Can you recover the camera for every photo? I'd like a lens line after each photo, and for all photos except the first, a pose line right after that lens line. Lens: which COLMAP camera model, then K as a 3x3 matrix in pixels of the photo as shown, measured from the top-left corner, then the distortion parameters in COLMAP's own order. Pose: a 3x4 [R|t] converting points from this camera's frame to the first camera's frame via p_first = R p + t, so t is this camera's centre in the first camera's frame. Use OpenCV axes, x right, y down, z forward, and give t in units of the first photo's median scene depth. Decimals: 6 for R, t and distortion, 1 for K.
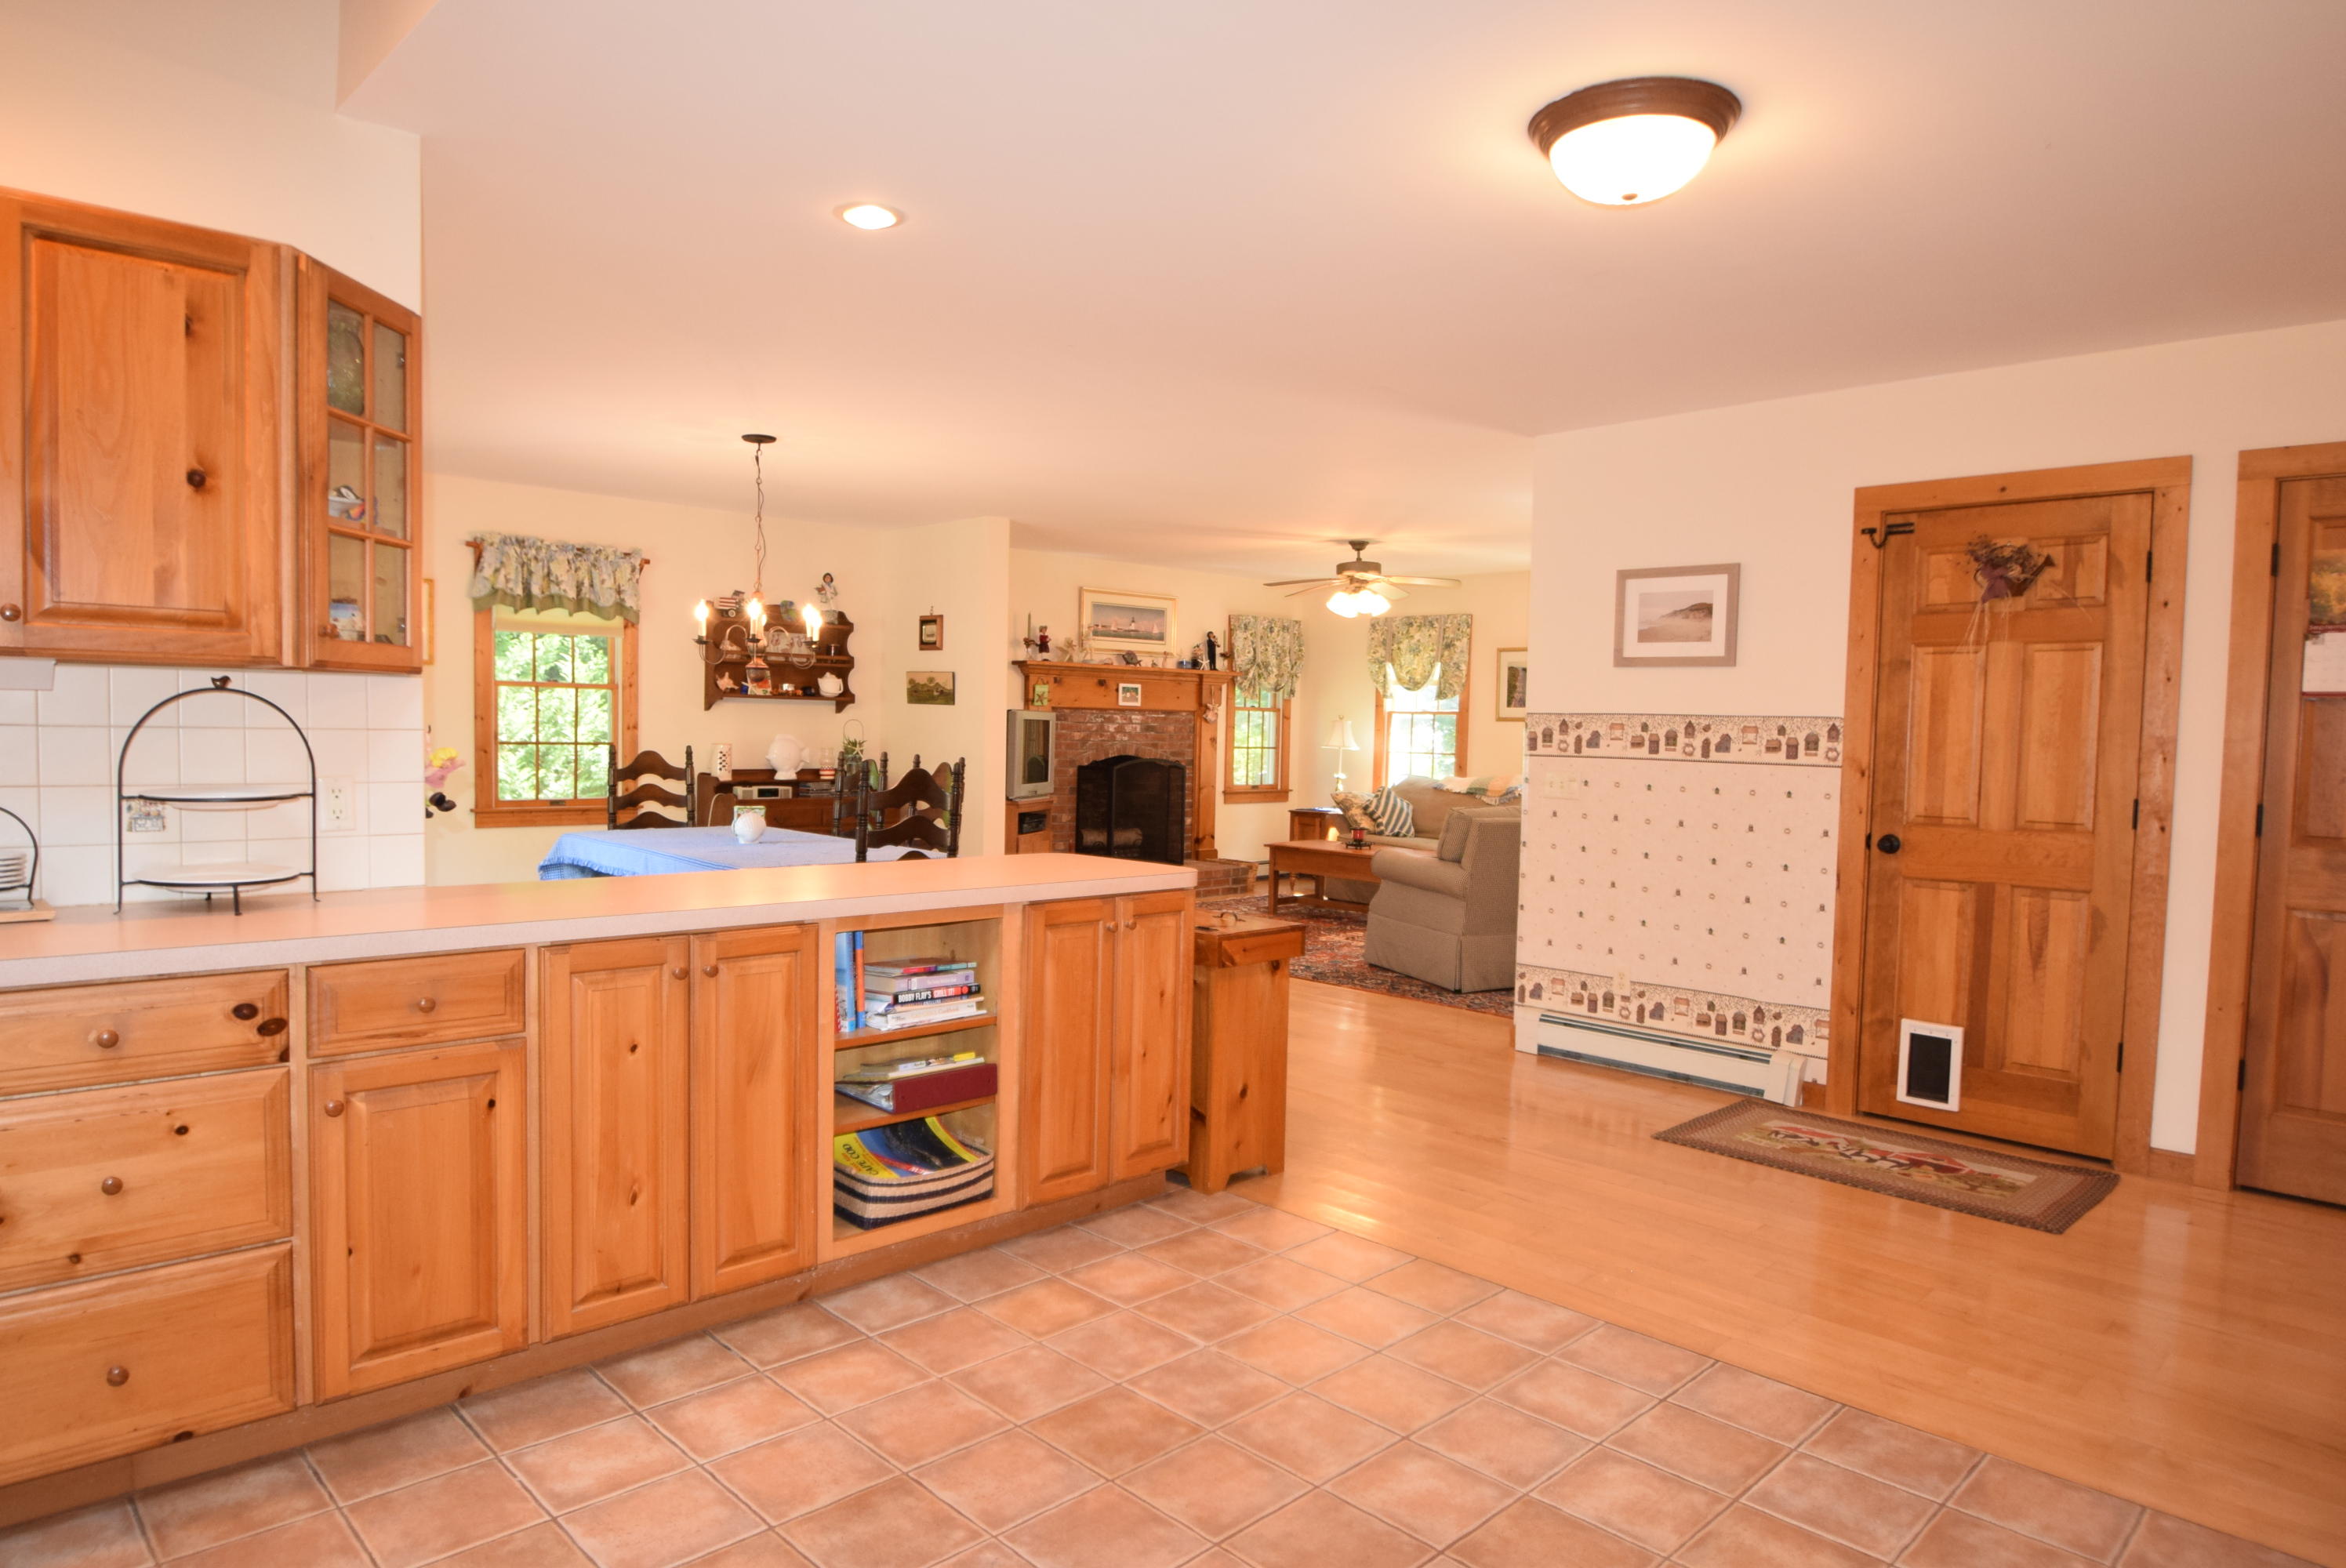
lens RADIAL K [[1394.8, 0, 1149.1], [0, 1394.8, 803.5], [0, 0, 1]] dist [-0.005823, -0.022499]
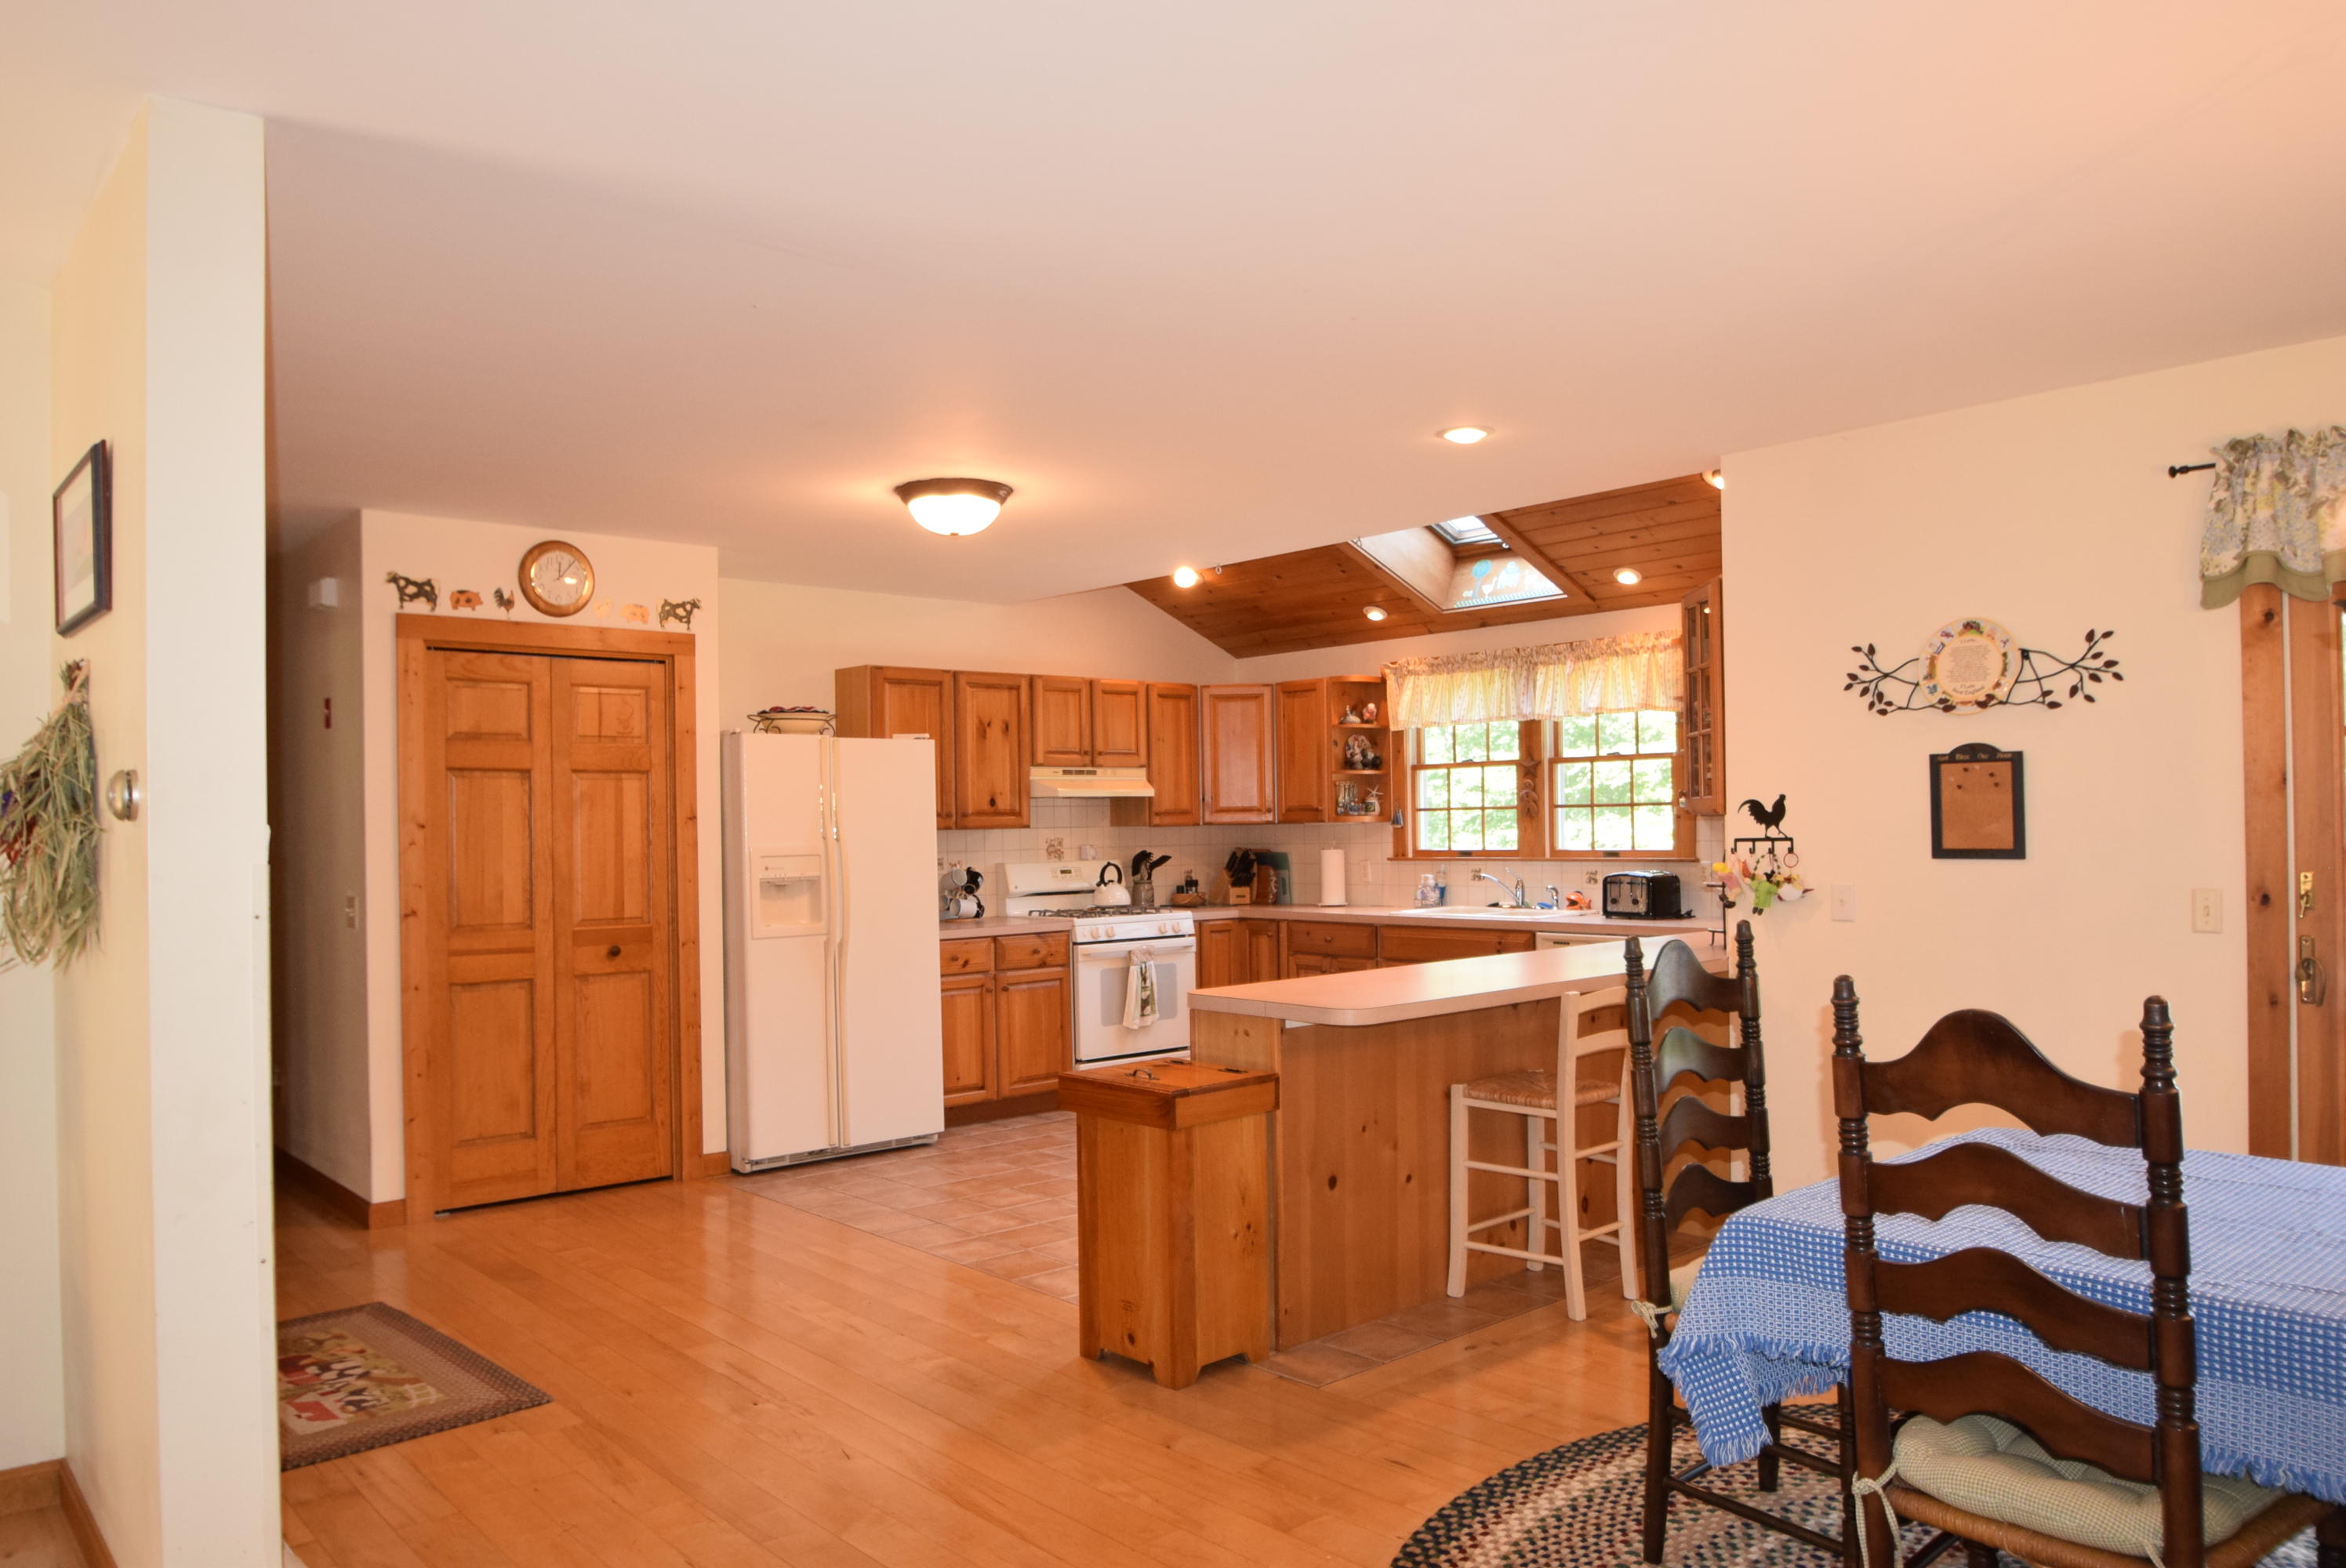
lens RADIAL K [[1605.9, 0, 1147.7], [0, 1605.9, 816.6], [0, 0, 1]] dist [-0.034145, -0.002560]
pose [[-0.999070, -0.006561, 0.042620, 0.005521], [-0.004452, 0.998769, 0.049399, -0.049533], [-0.042892, 0.049164, -0.997869, 0.791764]]
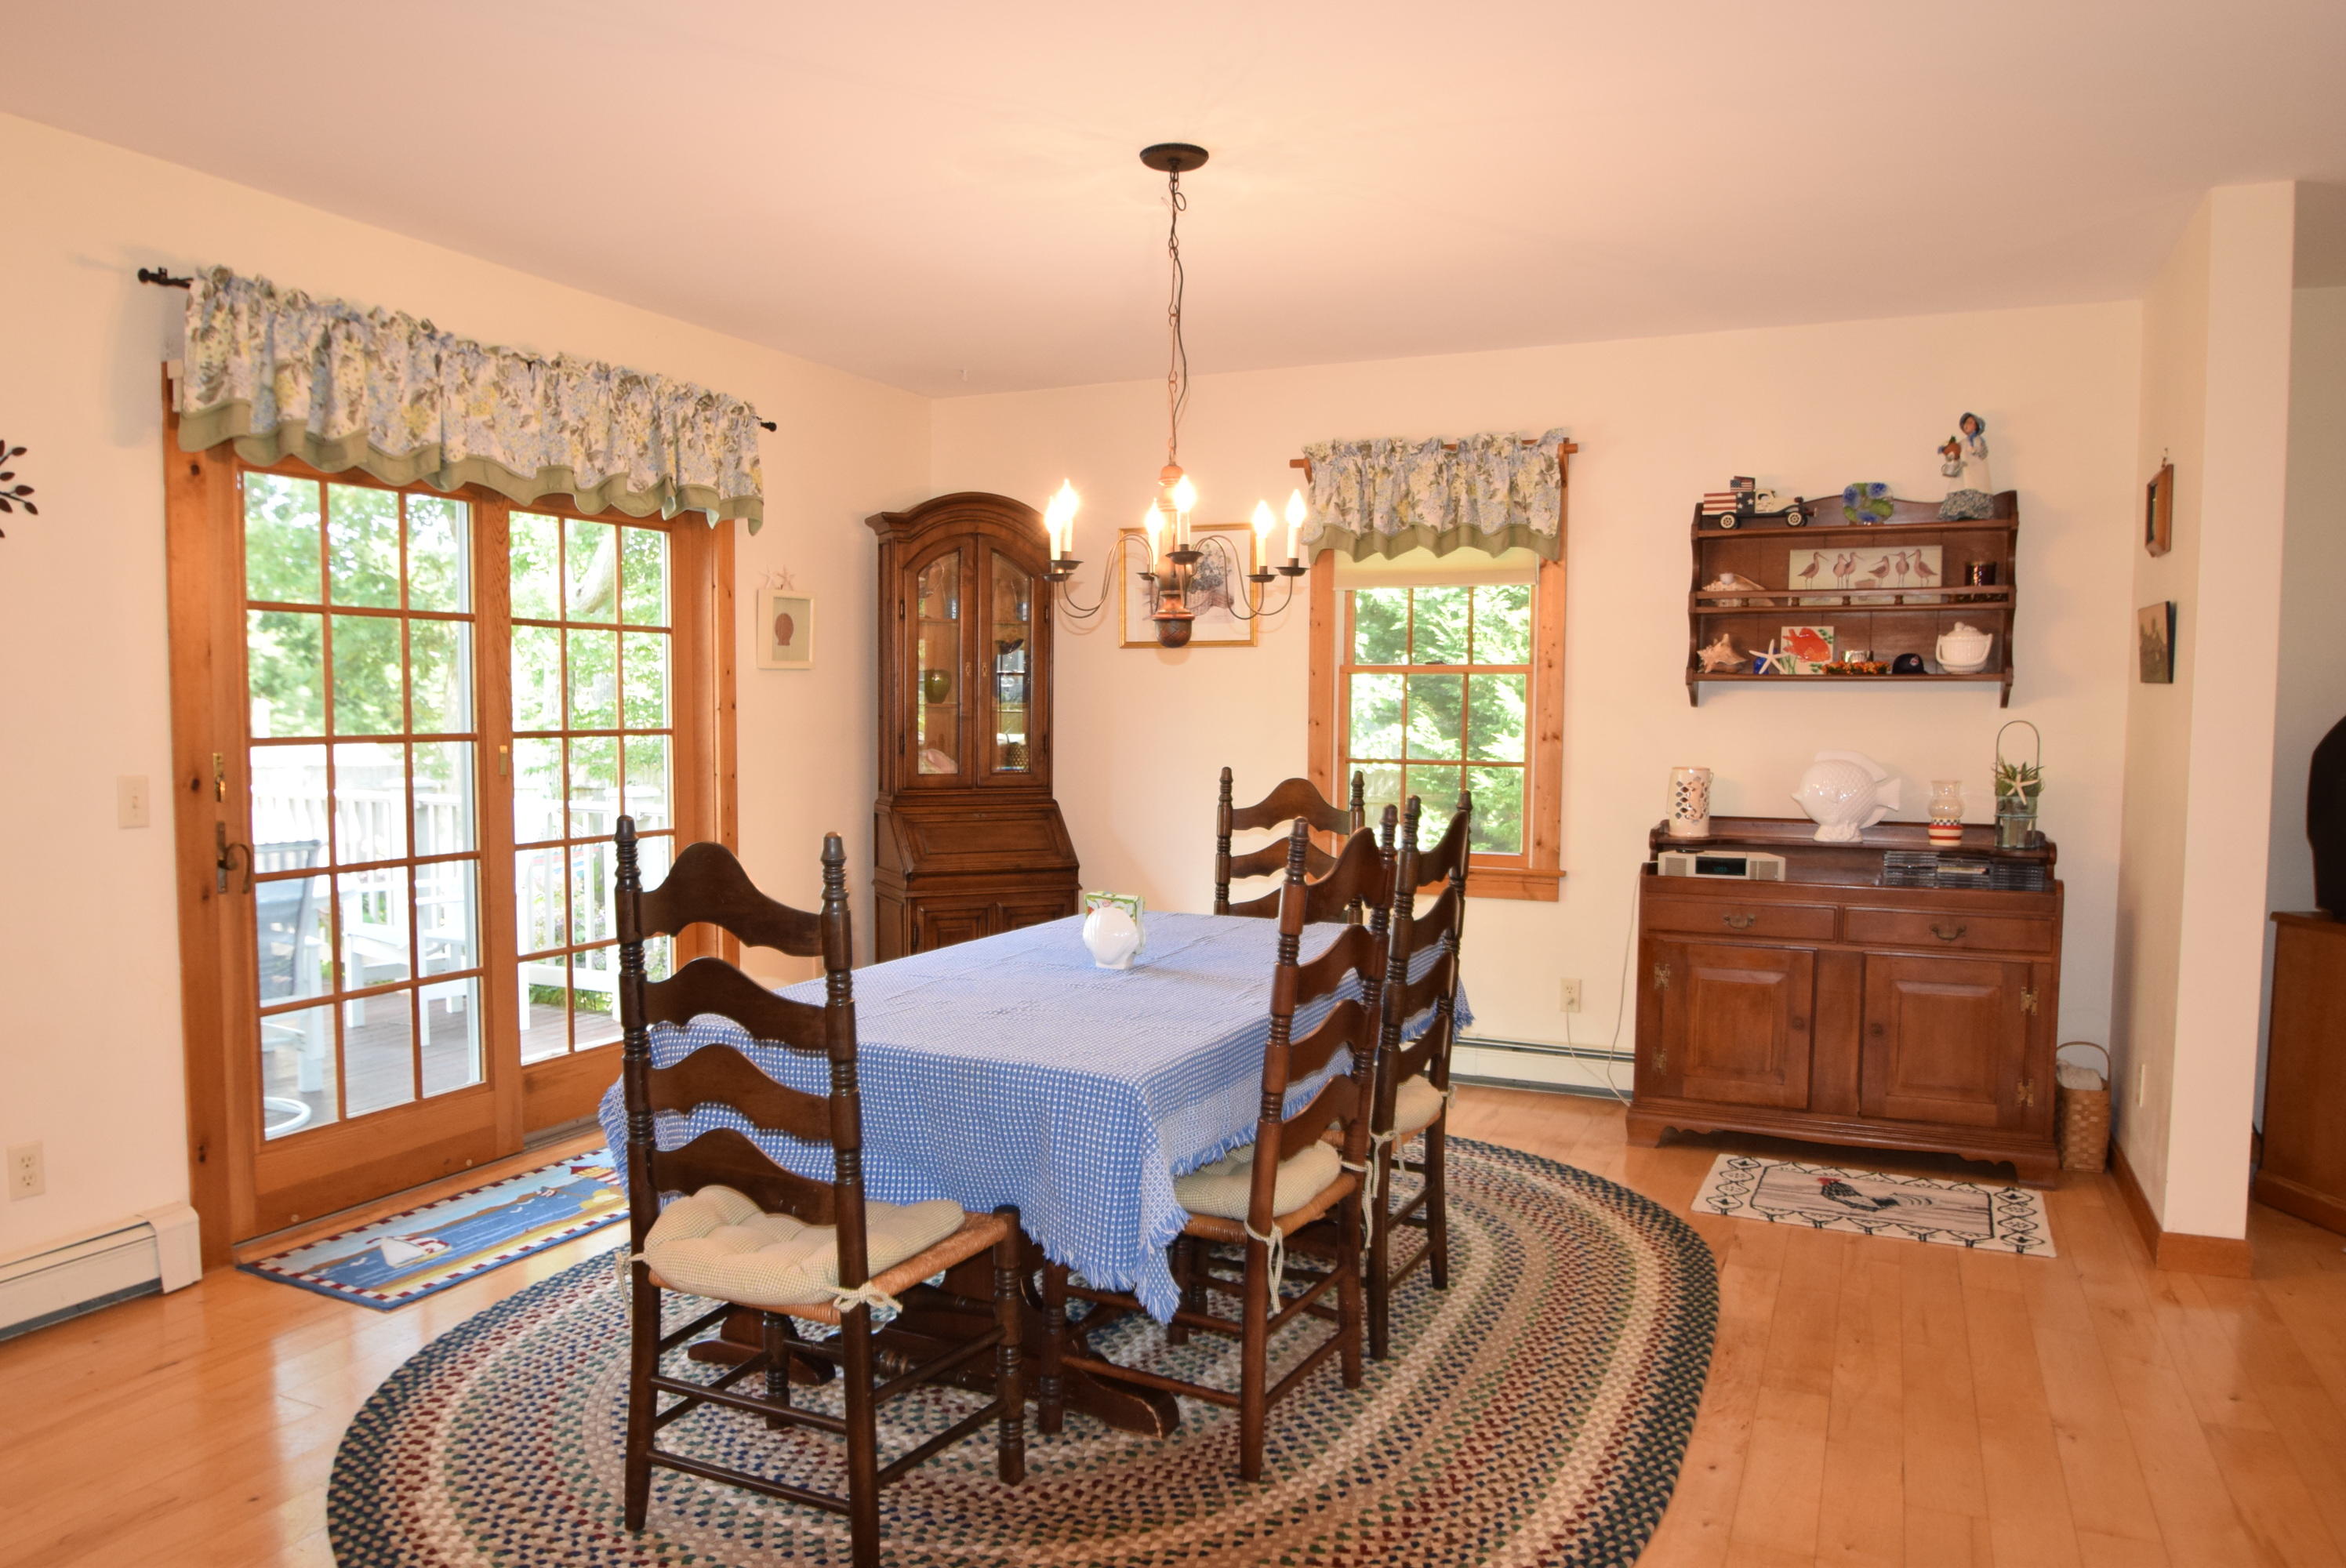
lens RADIAL K [[1605.9, 0, 1147.7], [0, 1605.9, 816.6], [0, 0, 1]] dist [-0.034145, -0.002560]
pose [[0.365349, 0.045818, -0.929742, 0.151079], [-0.050141, 0.998307, 0.029494, -0.025421], [0.929519, 0.035842, 0.367028, 0.463795]]
